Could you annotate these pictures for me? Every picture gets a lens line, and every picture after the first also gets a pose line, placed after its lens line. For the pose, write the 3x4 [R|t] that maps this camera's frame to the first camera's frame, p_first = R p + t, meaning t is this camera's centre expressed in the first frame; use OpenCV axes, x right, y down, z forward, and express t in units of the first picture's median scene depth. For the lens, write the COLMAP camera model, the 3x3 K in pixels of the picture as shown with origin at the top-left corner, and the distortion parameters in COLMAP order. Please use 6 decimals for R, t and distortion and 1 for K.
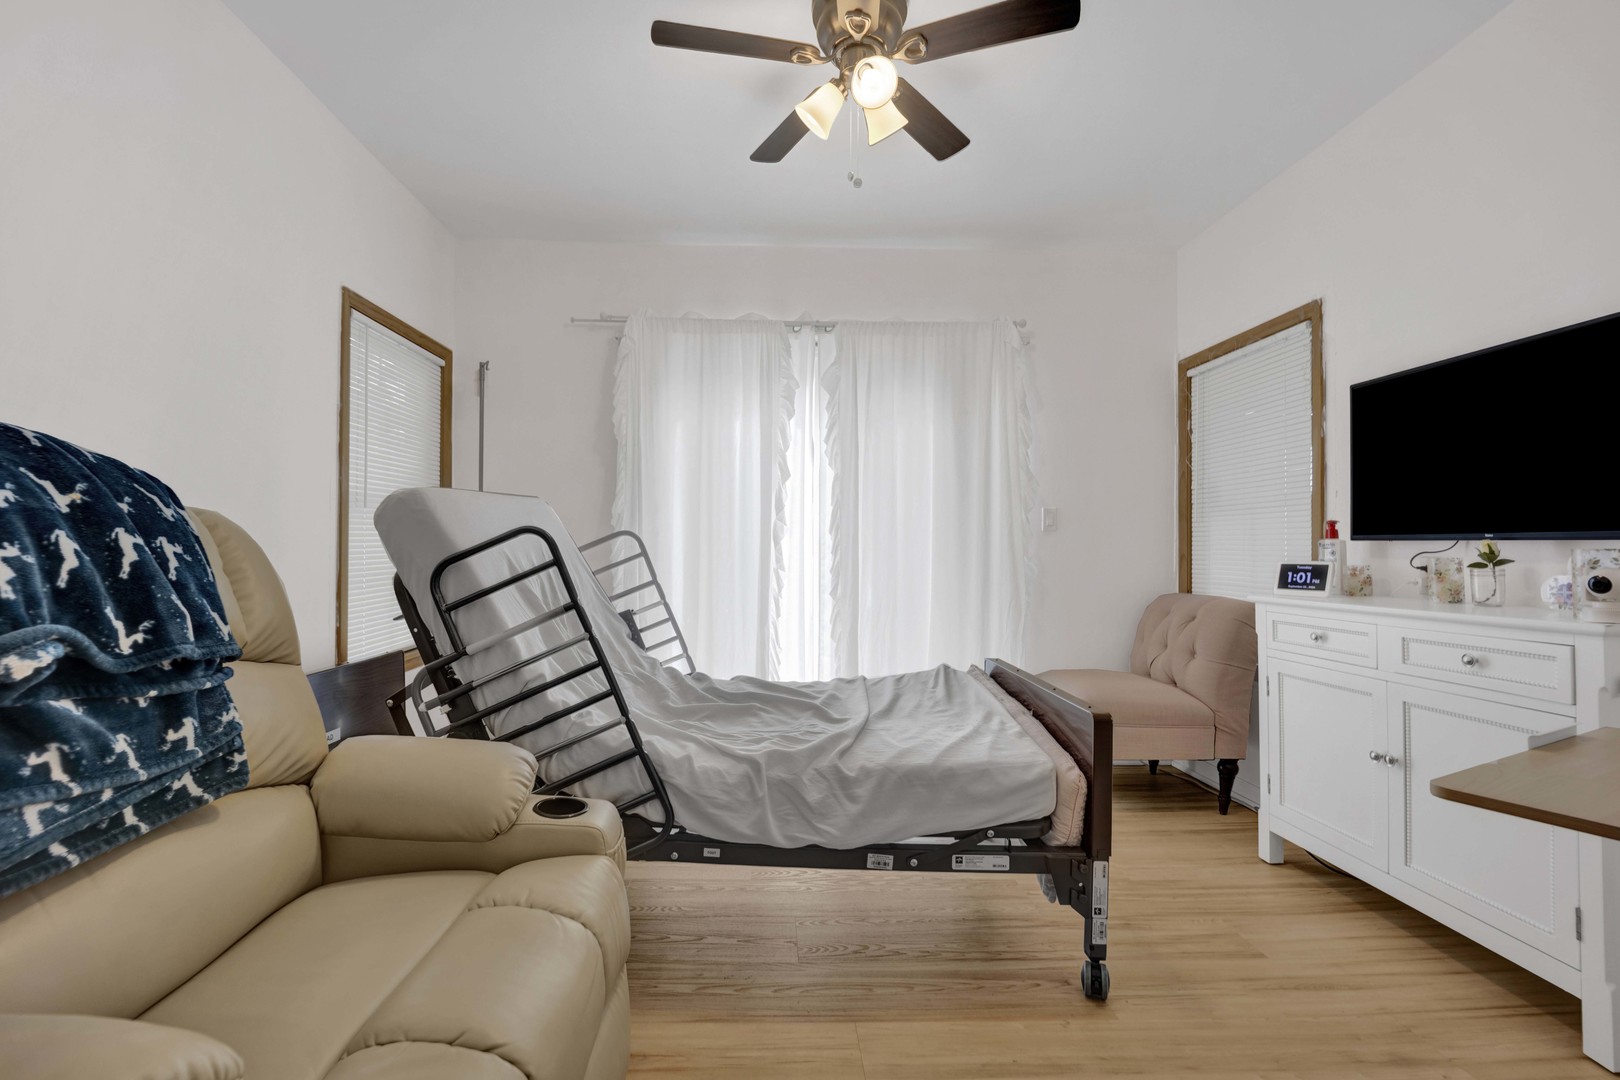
lens RADIAL K [[687.3, 0, 815.3], [0, 687.3, 537.9], [0, 0, 1]] dist [-0.020280, -0.000114]
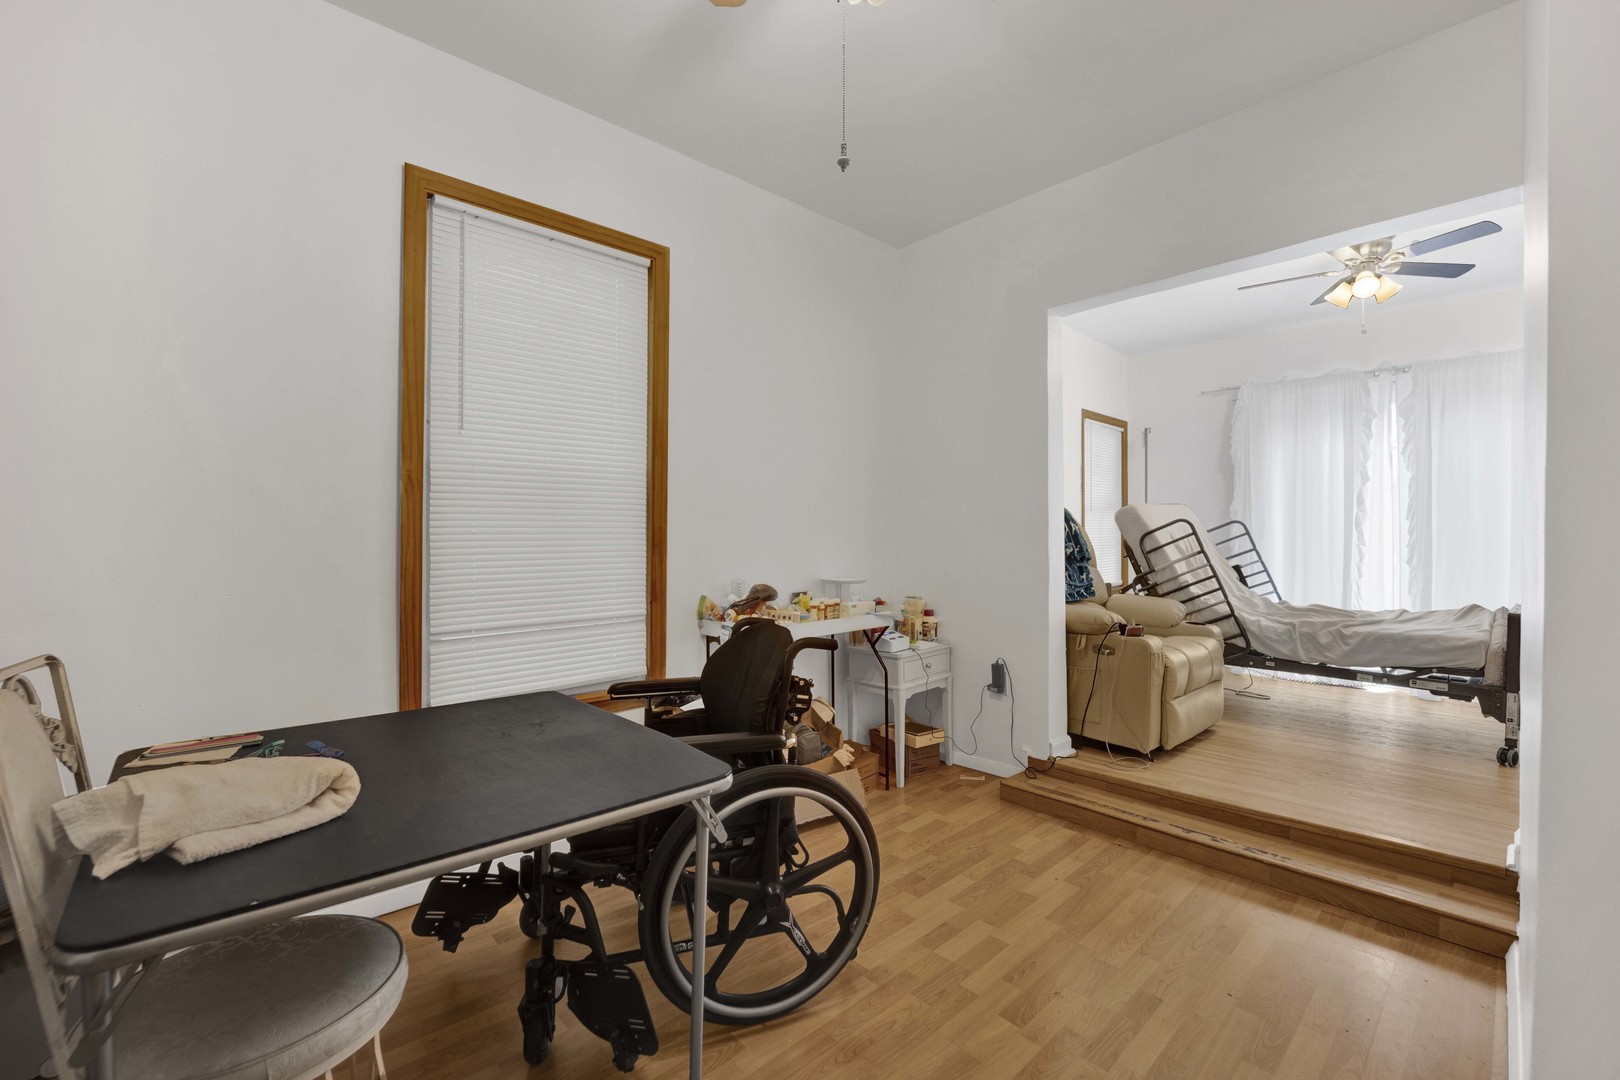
lens RADIAL K [[666.2, 0, 764.6], [0, 666.2, 539.9], [0, 0, 1]] dist [-0.031990, -0.000117]
pose [[0.591163, -0.002843, -0.806547, 0.567066], [0.009047, 0.999954, 0.003106, 0.036276], [0.806502, -0.009133, 0.591161, -1.514503]]
